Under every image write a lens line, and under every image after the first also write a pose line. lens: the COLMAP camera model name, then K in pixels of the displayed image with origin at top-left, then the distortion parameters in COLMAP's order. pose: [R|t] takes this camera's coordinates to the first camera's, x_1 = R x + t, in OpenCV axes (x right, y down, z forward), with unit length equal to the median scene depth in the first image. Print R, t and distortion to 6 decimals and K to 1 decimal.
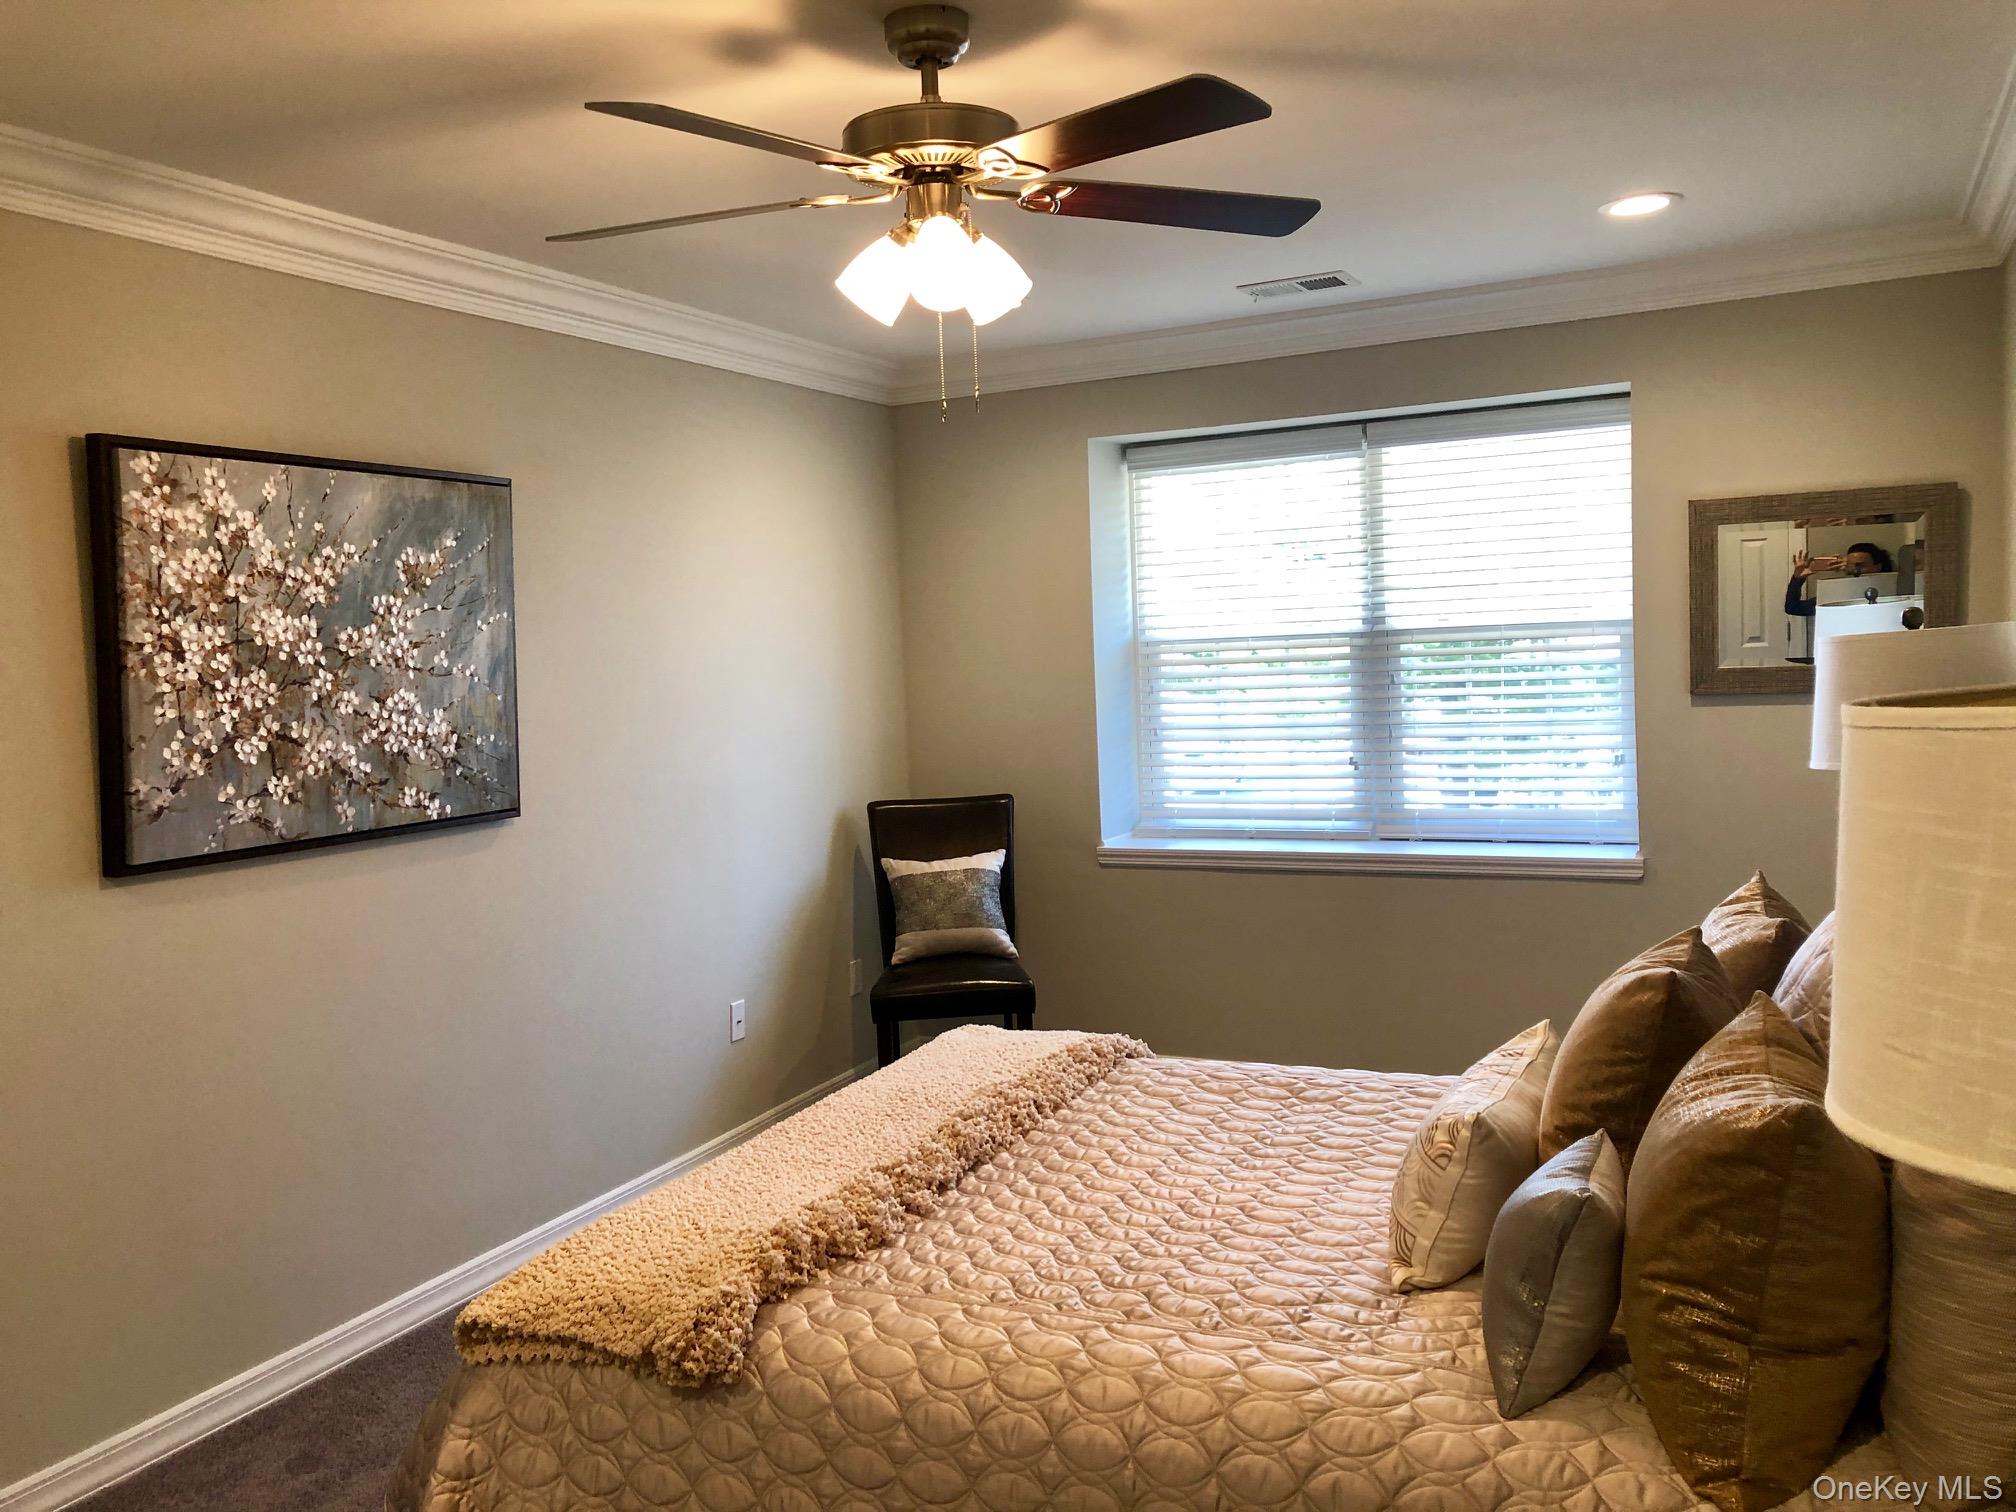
lens RADIAL K [[1653.7, 0, 1000.9], [0, 1653.7, 750.1], [0, 0, 1]] dist [0.034306, -0.033861]
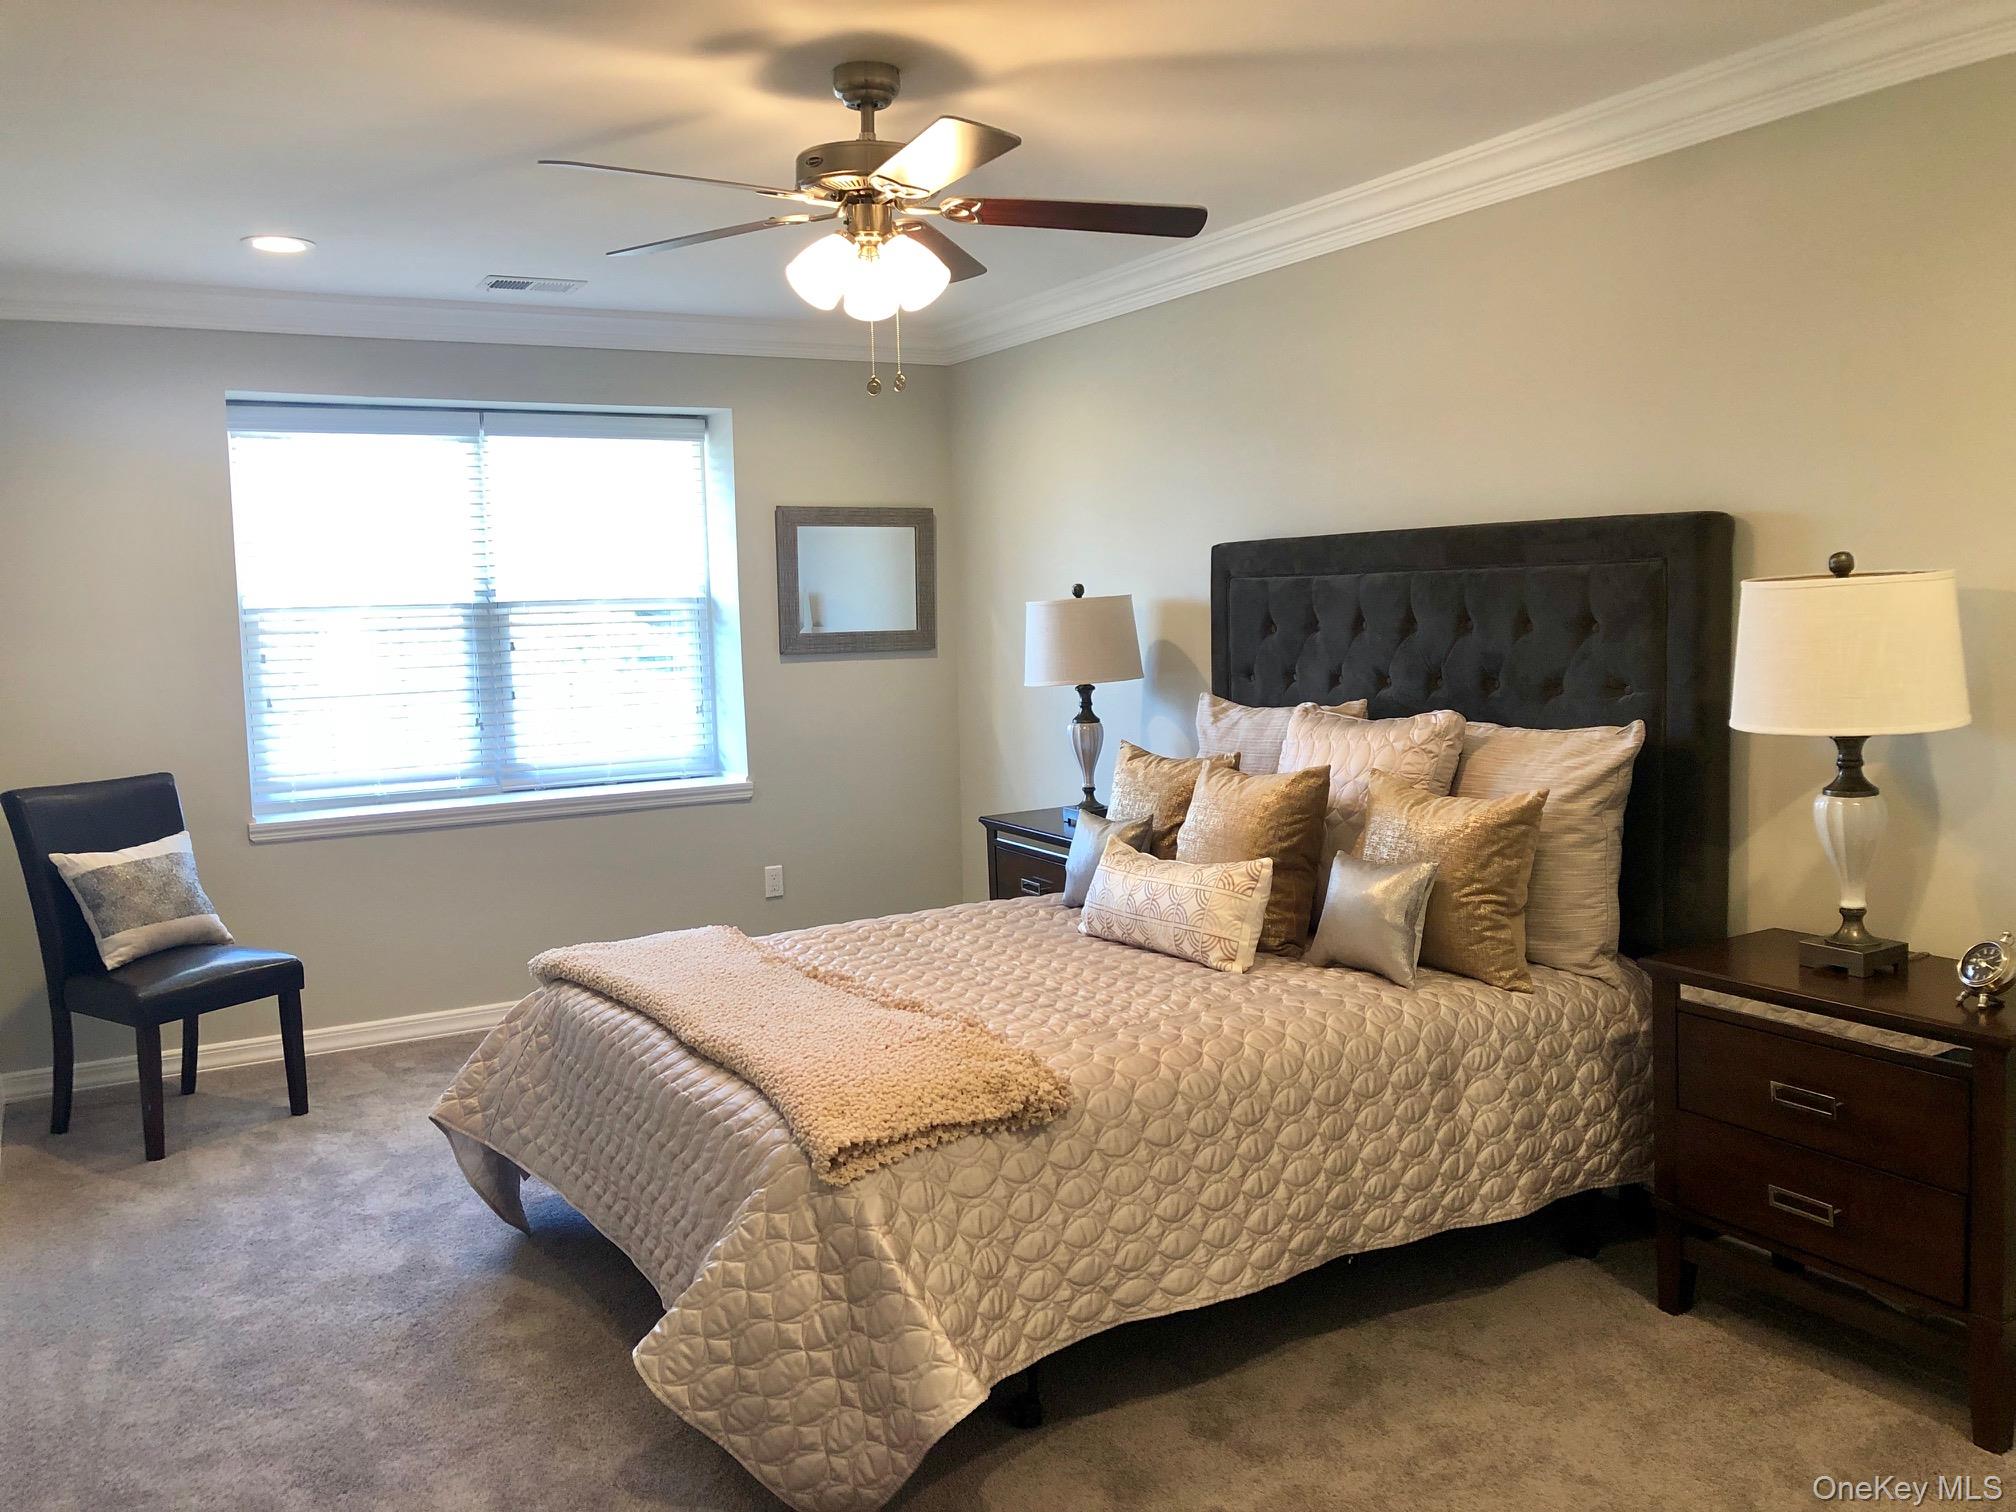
lens RADIAL K [[1653.7, 0, 988.9], [0, 1653.7, 755.2], [0, 0, 1]] dist [0.034306, -0.033861]
pose [[0.564088, -0.051710, 0.824094, -0.508587], [0.058990, 0.998011, 0.022244, 0.024220], [-0.823605, 0.036065, 0.566016, 0.114386]]
